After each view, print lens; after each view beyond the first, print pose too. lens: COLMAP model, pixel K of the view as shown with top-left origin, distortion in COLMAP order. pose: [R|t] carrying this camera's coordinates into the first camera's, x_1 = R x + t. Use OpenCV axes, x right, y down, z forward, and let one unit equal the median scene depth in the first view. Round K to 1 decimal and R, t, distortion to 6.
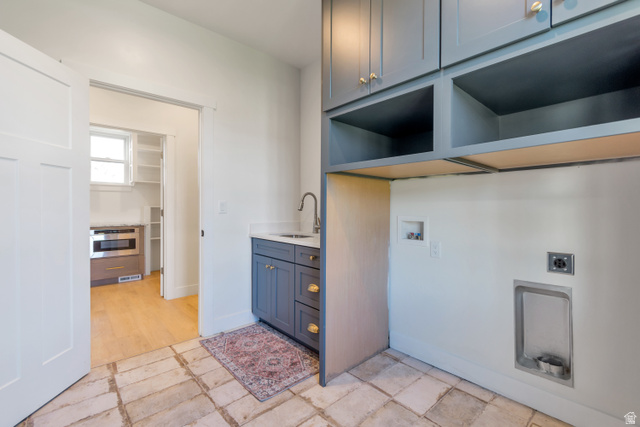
lens RADIAL K [[284.1, 0, 317.4], [0, 284.1, 208.3], [0, 0, 1]] dist [0.004359, -0.001091]
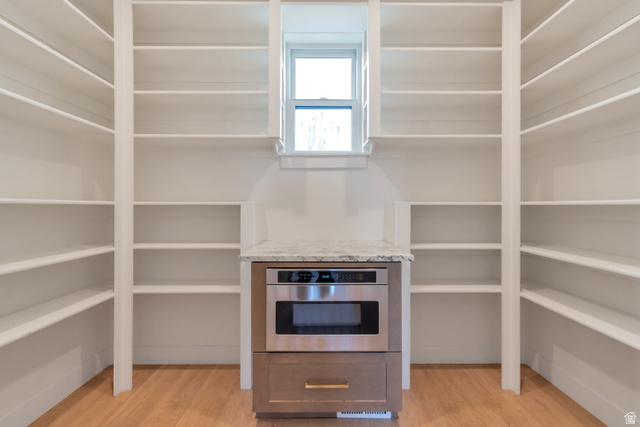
lens RADIAL K [[284.1, 0, 319.7], [0, 284.1, 209.3], [0, 0, 1]] dist [0.004359, -0.001091]
pose [[0.746009, 0.007340, -0.665895, -0.437687], [-0.000939, 0.999950, 0.009971, -0.001384], [0.665935, -0.006814, 0.745979, 0.660489]]
